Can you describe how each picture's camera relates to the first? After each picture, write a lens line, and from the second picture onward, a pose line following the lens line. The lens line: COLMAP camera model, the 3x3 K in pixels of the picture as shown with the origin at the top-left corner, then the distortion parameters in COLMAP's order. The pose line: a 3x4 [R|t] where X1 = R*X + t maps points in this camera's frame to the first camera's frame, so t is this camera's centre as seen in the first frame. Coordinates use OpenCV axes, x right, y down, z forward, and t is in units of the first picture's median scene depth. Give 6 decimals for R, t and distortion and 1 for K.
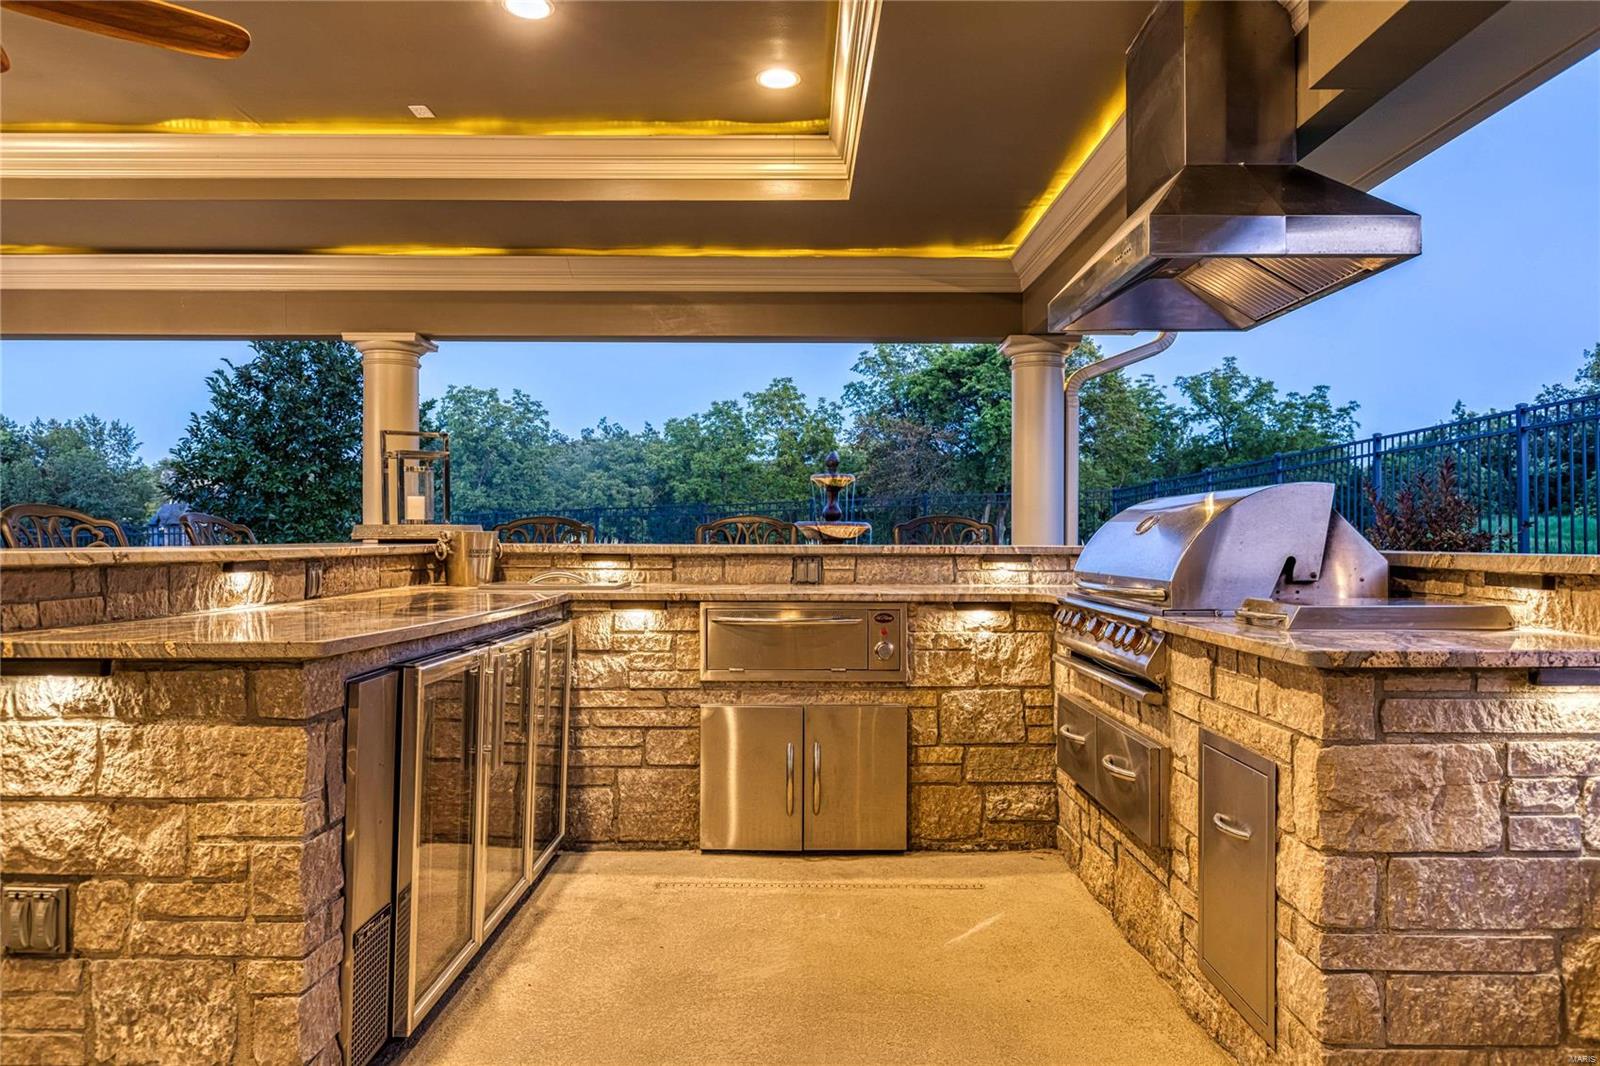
lens RADIAL K [[1100.2, 0, 799.6], [0, 1100.2, 525.1], [0, 0, 1]] dist [0.000442, -0.008047]
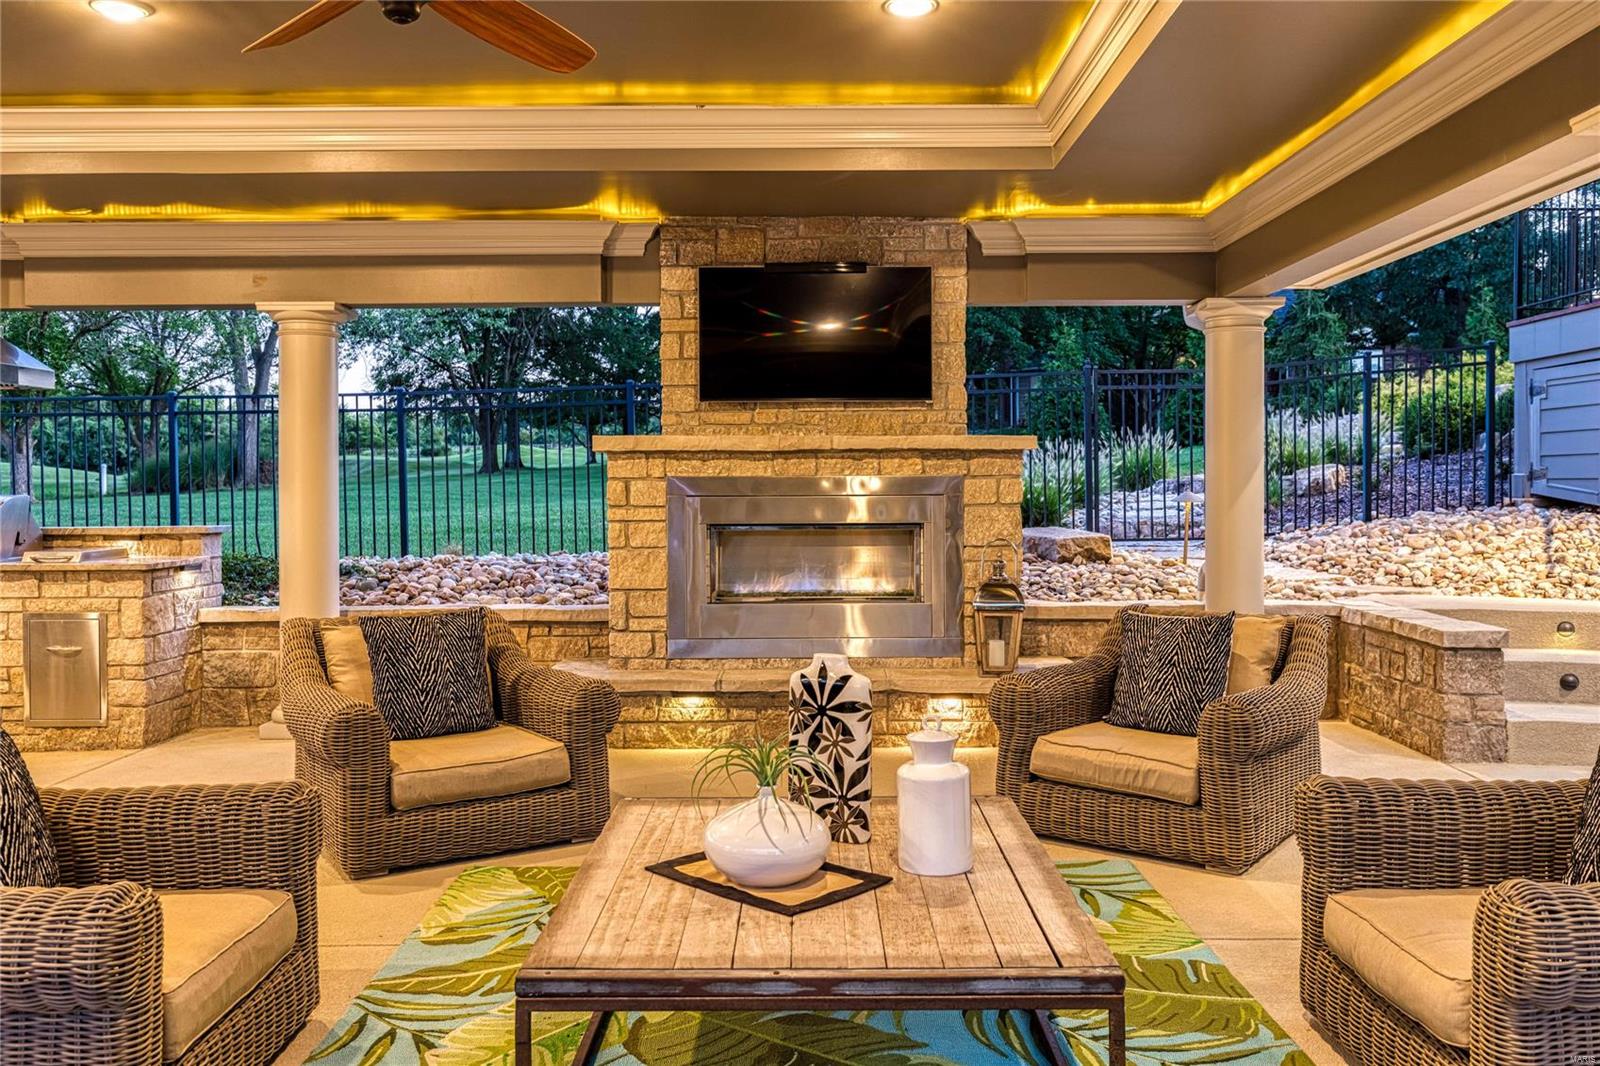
lens RADIAL K [[1358.1, 0, 808.1], [0, 1358.1, 517.7], [0, 0, 1]] dist [0.011478, -0.009626]
pose [[0.003655, -0.022449, 0.999741, -2.501696], [-0.008960, 0.999707, 0.022481, -0.079878], [-0.999953, -0.009040, 0.003453, -0.575196]]
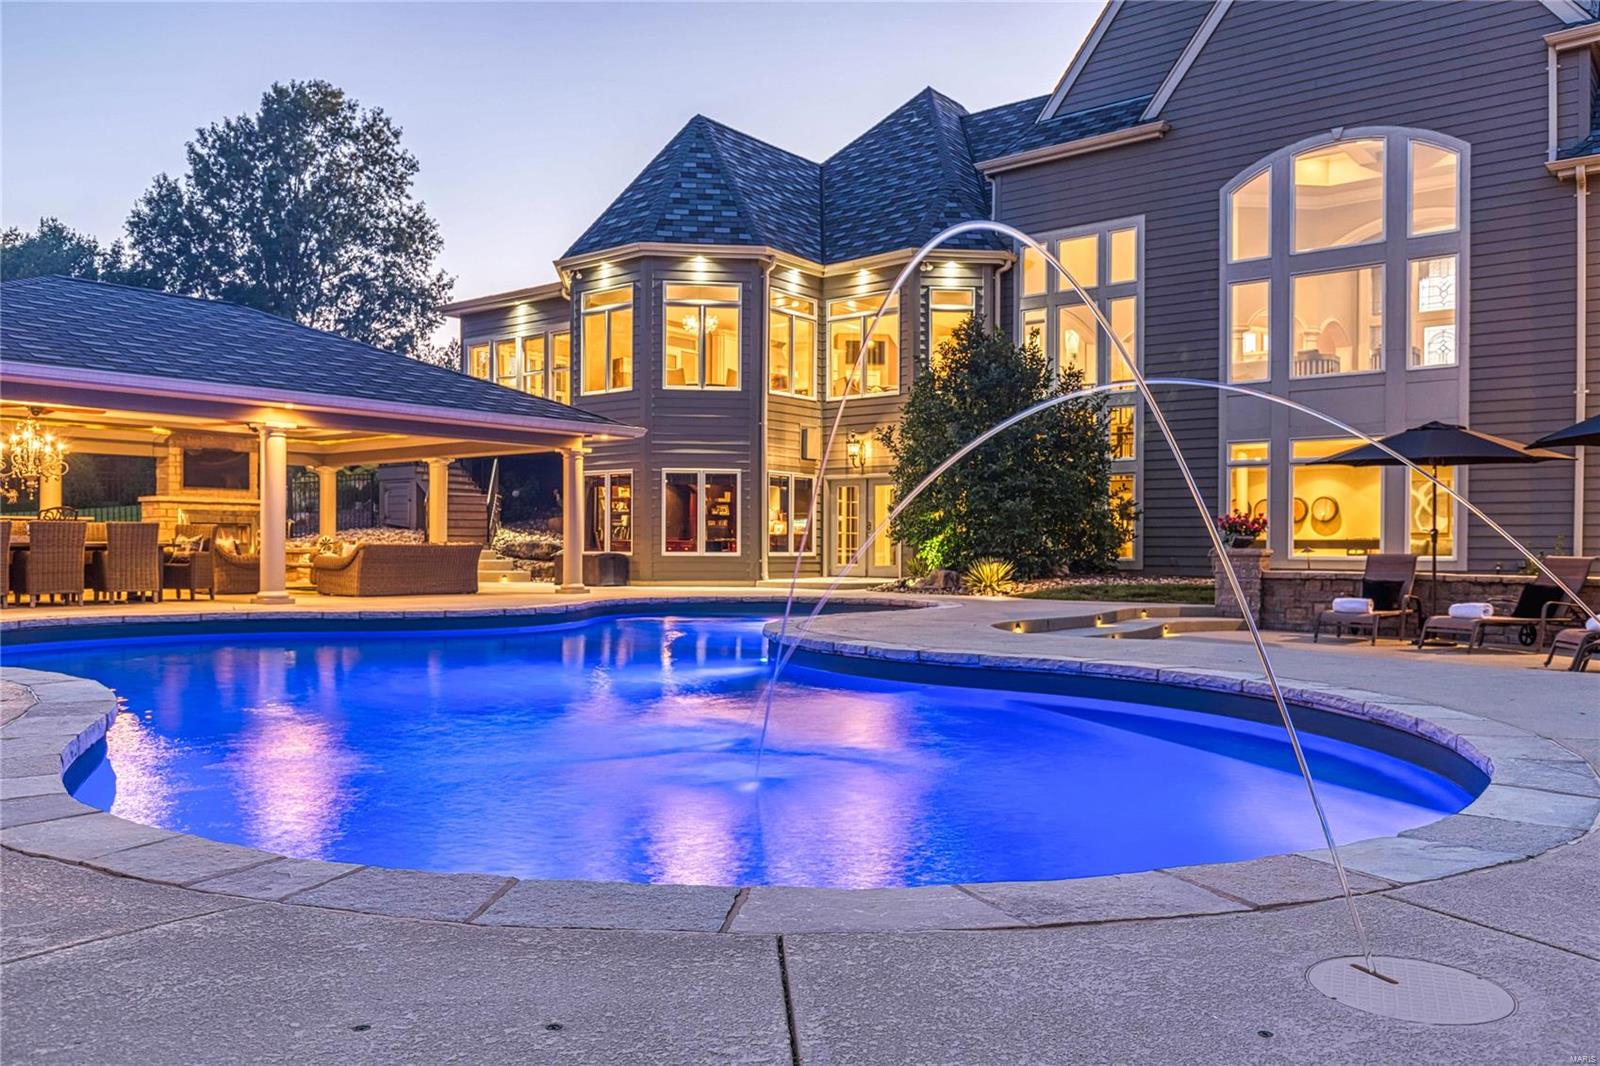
lens RADIAL K [[1187.2, 0, 820.7], [0, 1187.2, 562.3], [0, 0, 1]] dist [-0.005573, 0.006288]
pose [[-0.778789, -0.017122, 0.627052, -9.098121], [-0.018042, 0.999825, 0.004894, 0.180474], [-0.627026, -0.007502, -0.778962, 3.758383]]
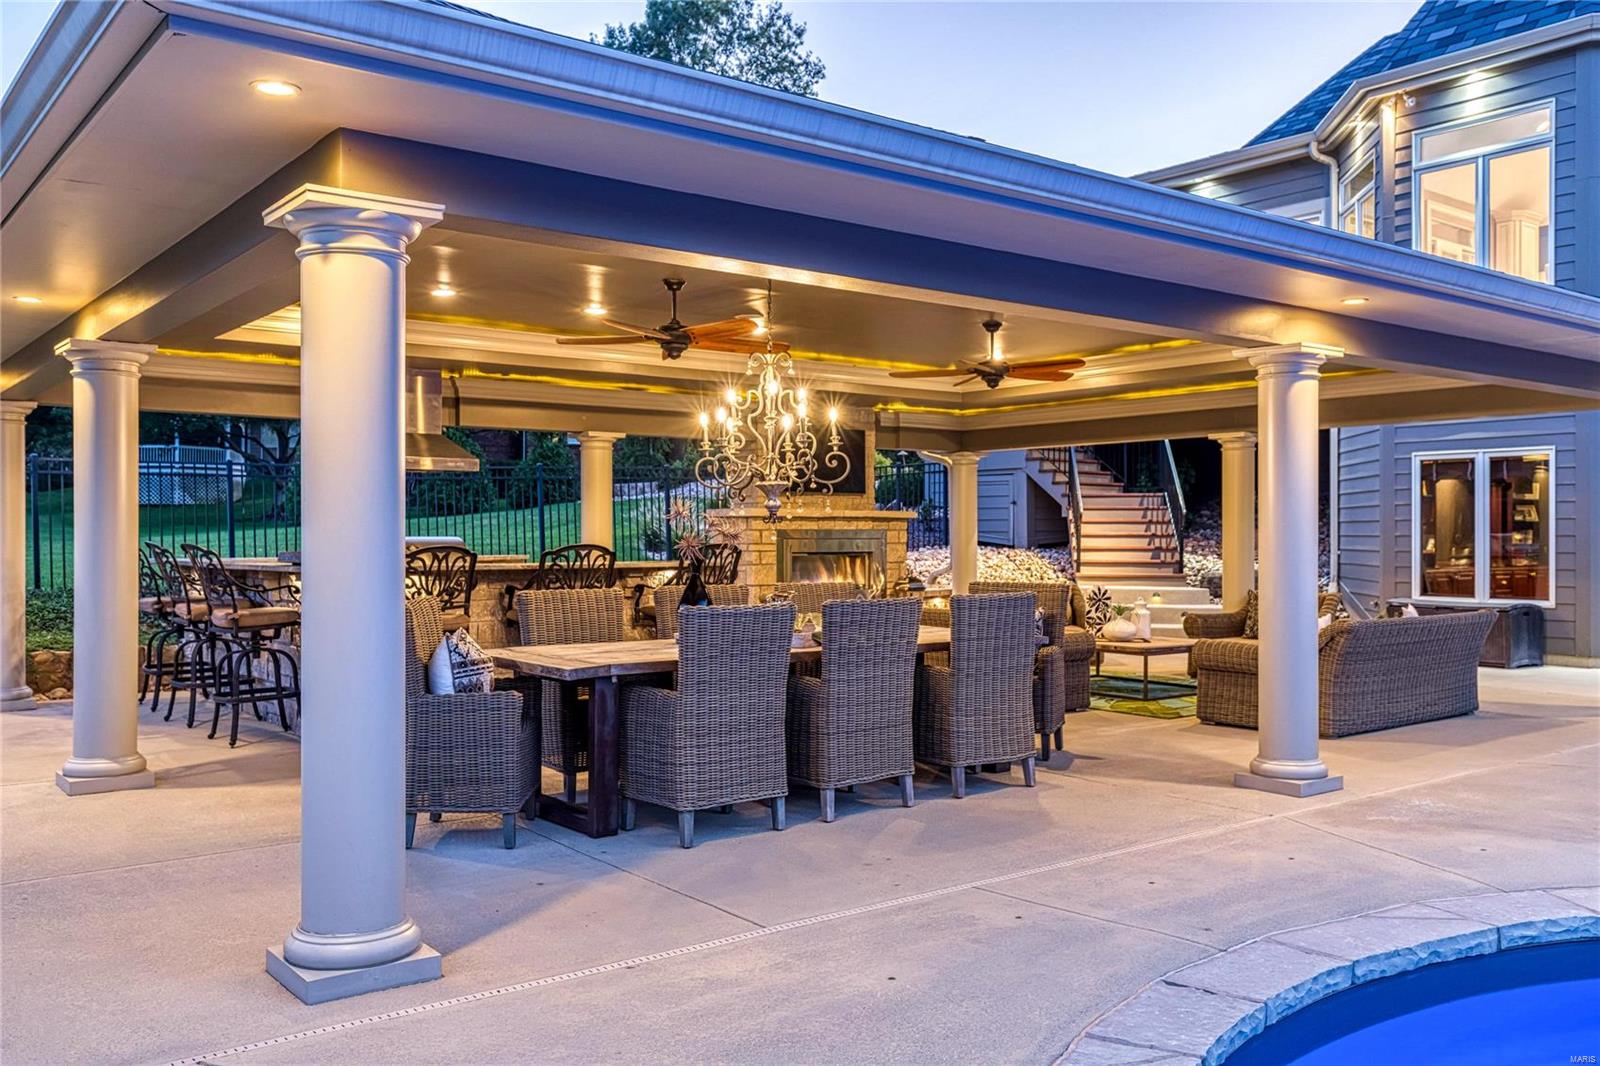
lens RADIAL K [[1358.1, 0, 824.9], [0, 1358.1, 509.9], [0, 0, 1]] dist [0.011478, -0.009626]
pose [[-0.611027, 0.010754, 0.791536, -4.426160], [-0.014954, 0.999573, -0.025123, -0.036676], [-0.791468, -0.027188, -0.610605, 3.266321]]
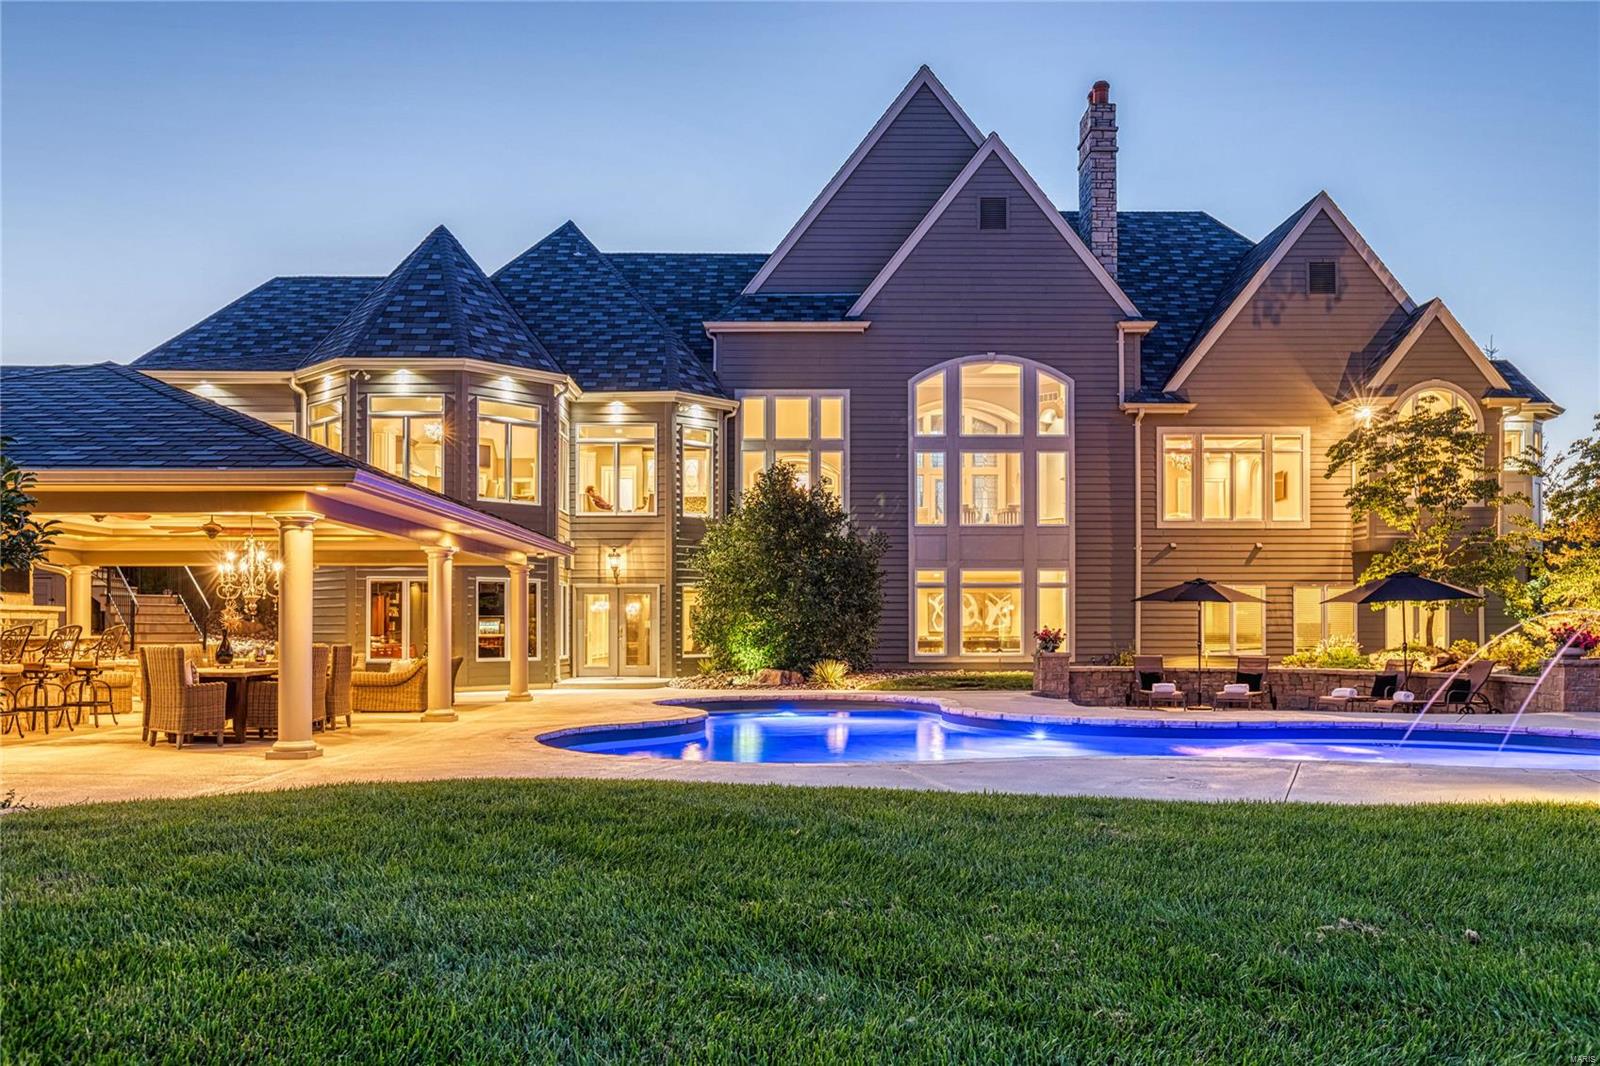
lens RADIAL K [[1258.1, 0, 799.4], [0, 1258.1, 617.6], [0, 0, 1]] dist [-0.003031, 0.007614]
pose [[-0.999946, -0.003865, 0.009668, -4.746759], [-0.004105, 0.999681, -0.024920, 0.076482], [-0.009568, -0.024959, -0.999643, 7.646738]]
